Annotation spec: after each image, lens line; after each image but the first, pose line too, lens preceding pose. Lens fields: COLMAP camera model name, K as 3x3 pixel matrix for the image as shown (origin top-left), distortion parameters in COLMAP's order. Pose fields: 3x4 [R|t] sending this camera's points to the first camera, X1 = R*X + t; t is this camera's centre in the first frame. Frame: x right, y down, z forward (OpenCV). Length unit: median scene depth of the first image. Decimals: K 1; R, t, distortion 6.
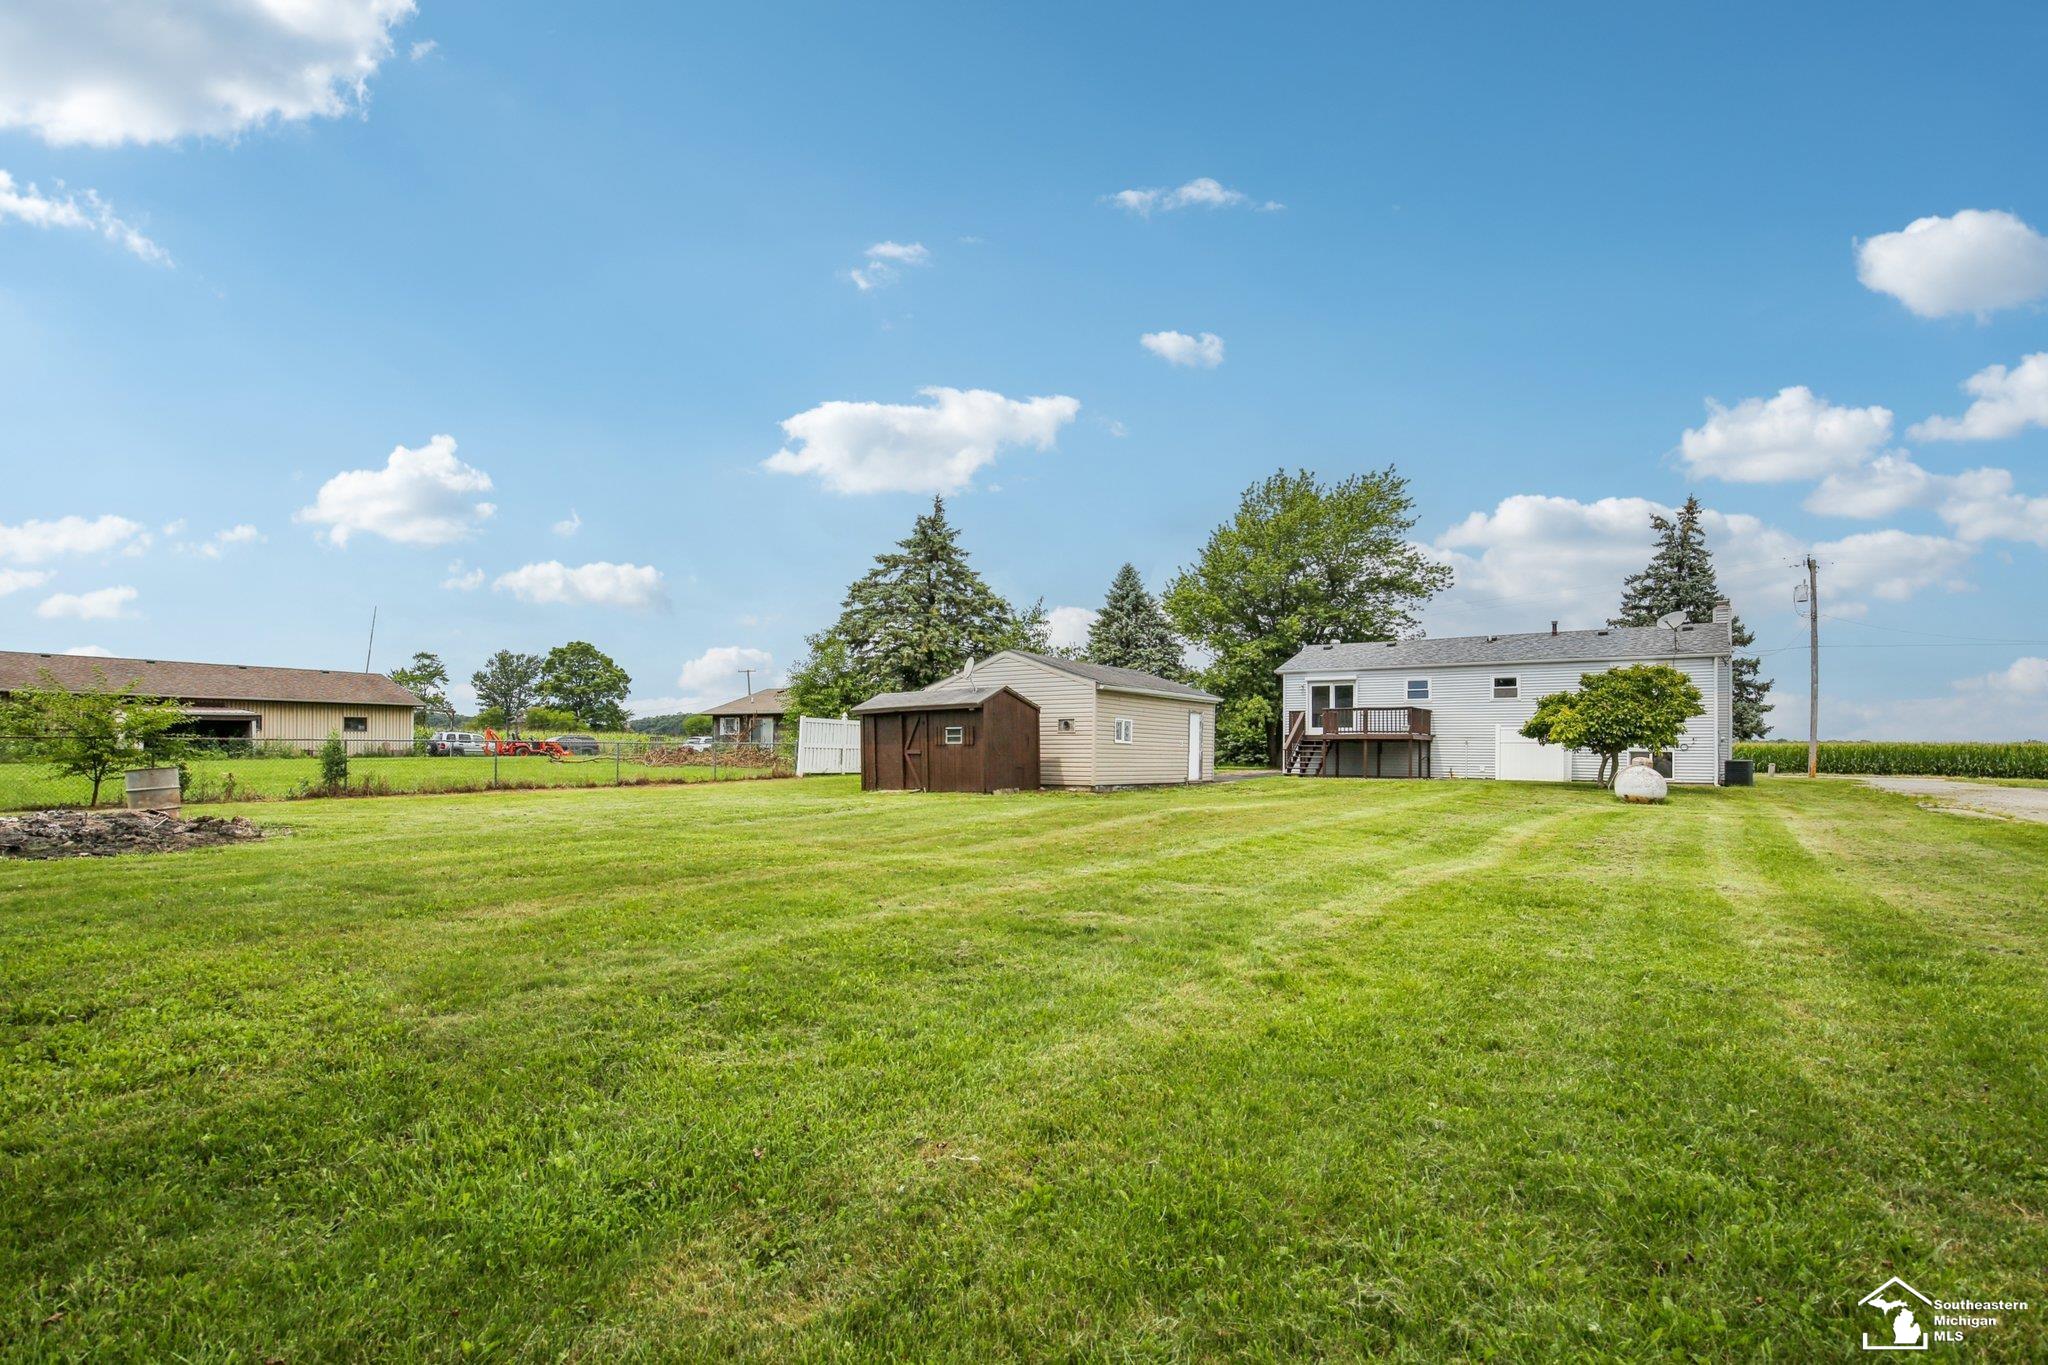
lens RADIAL K [[934.1, 0, 1078.8], [0, 934.1, 727.0], [0, 0, 1]] dist [0.017805, -0.000383]
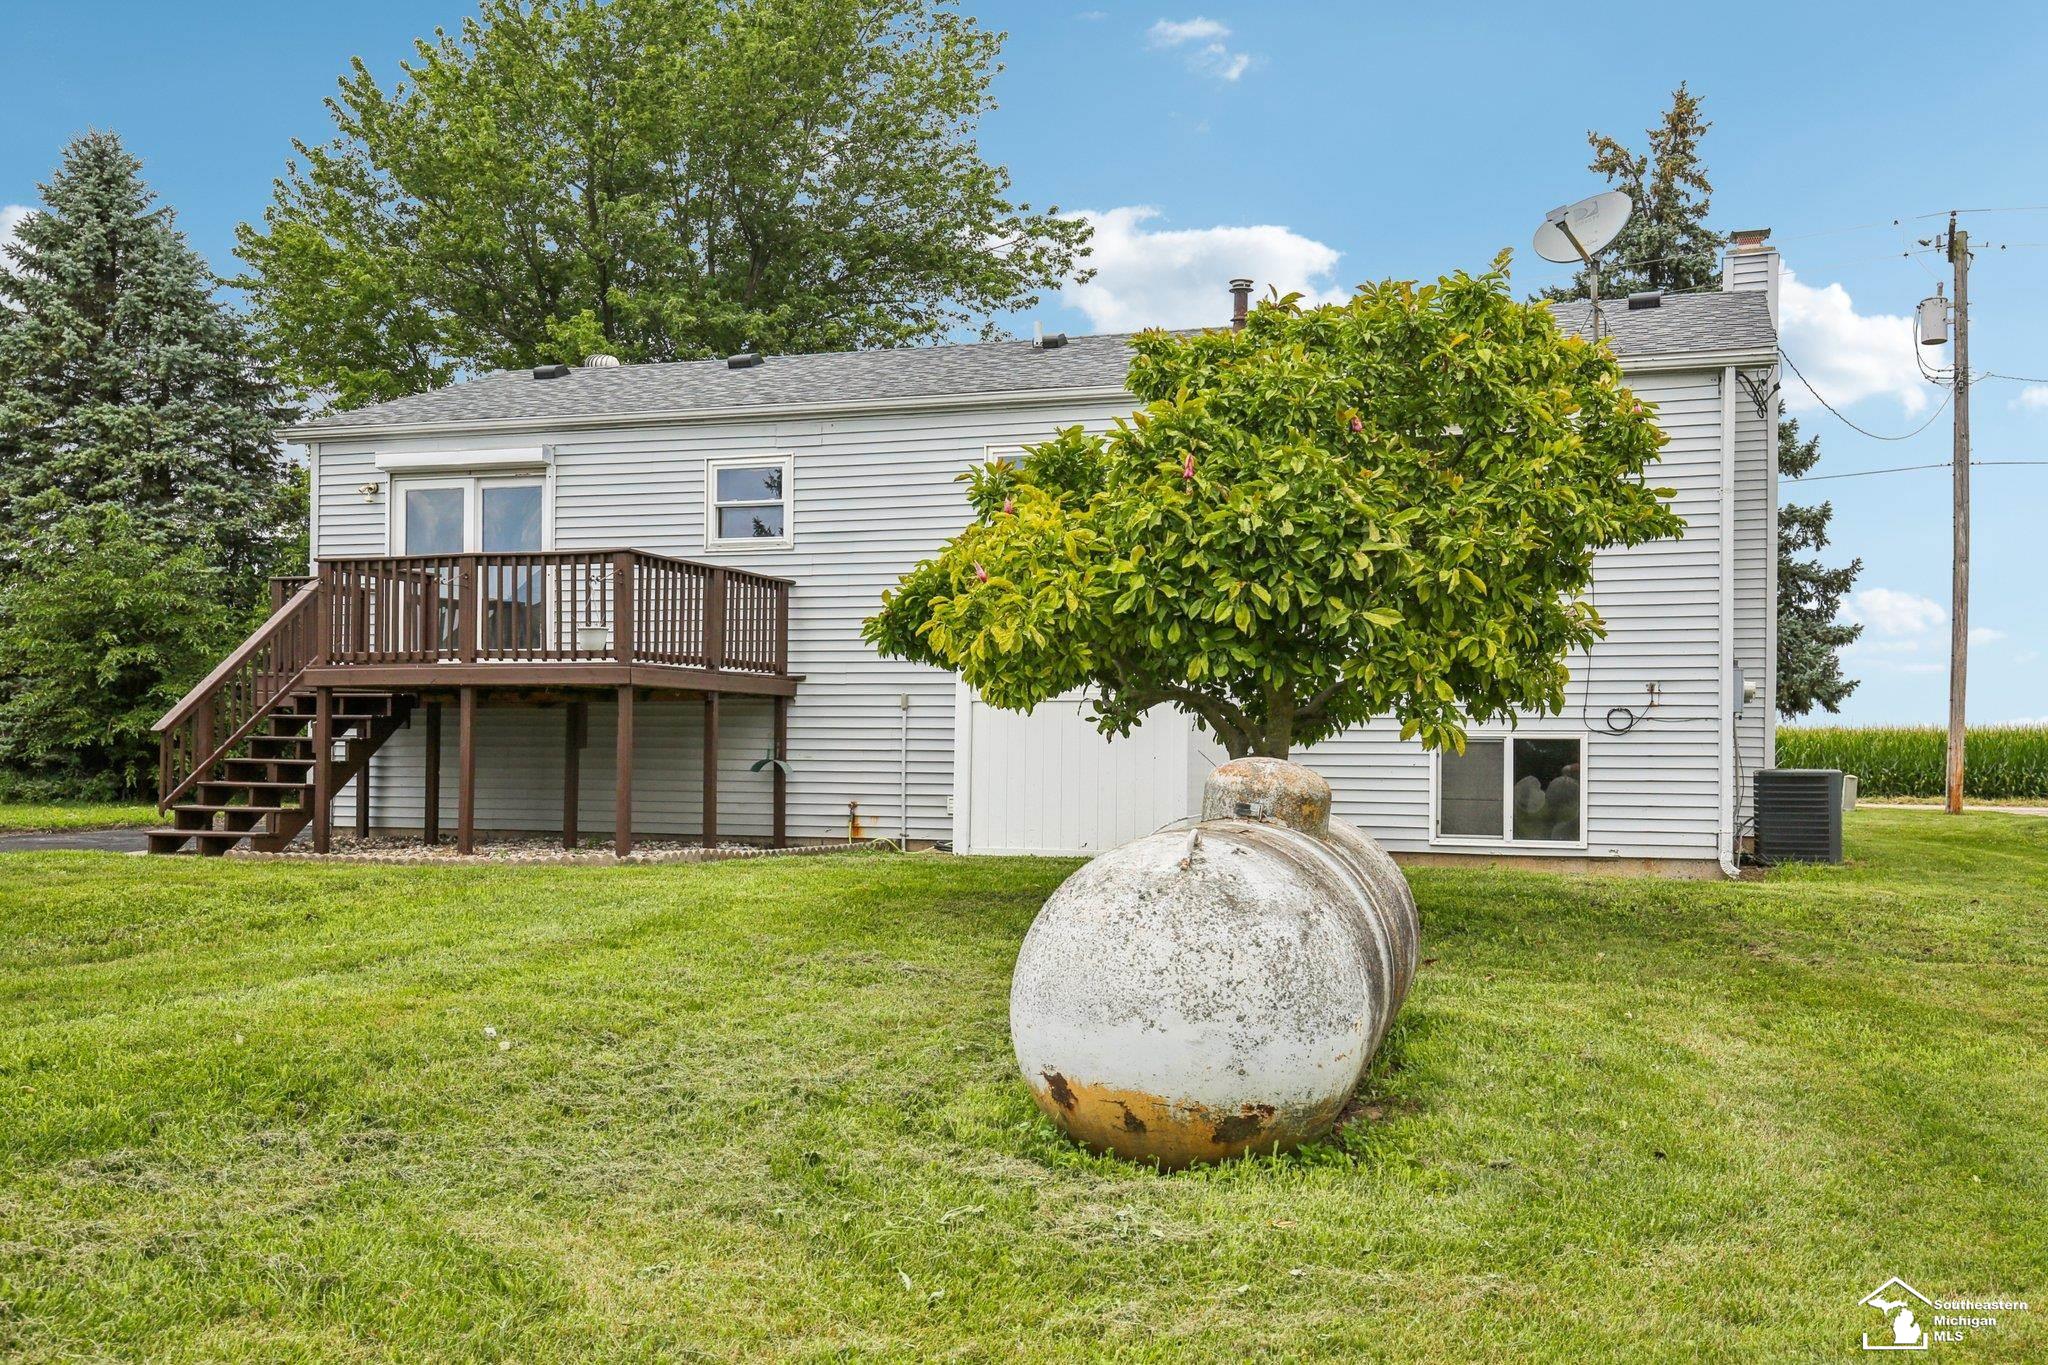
lens RADIAL K [[2054.1, 0, 1022.7], [0, 2054.1, 685.8], [0, 0, 1]] dist [0.027876, 0.000000]
pose [[0.965446, 0.011990, 0.260328, 0.206897], [-0.011434, 0.999928, -0.003650, 0.009668], [-0.260353, 0.000547, 0.965513, 0.304573]]
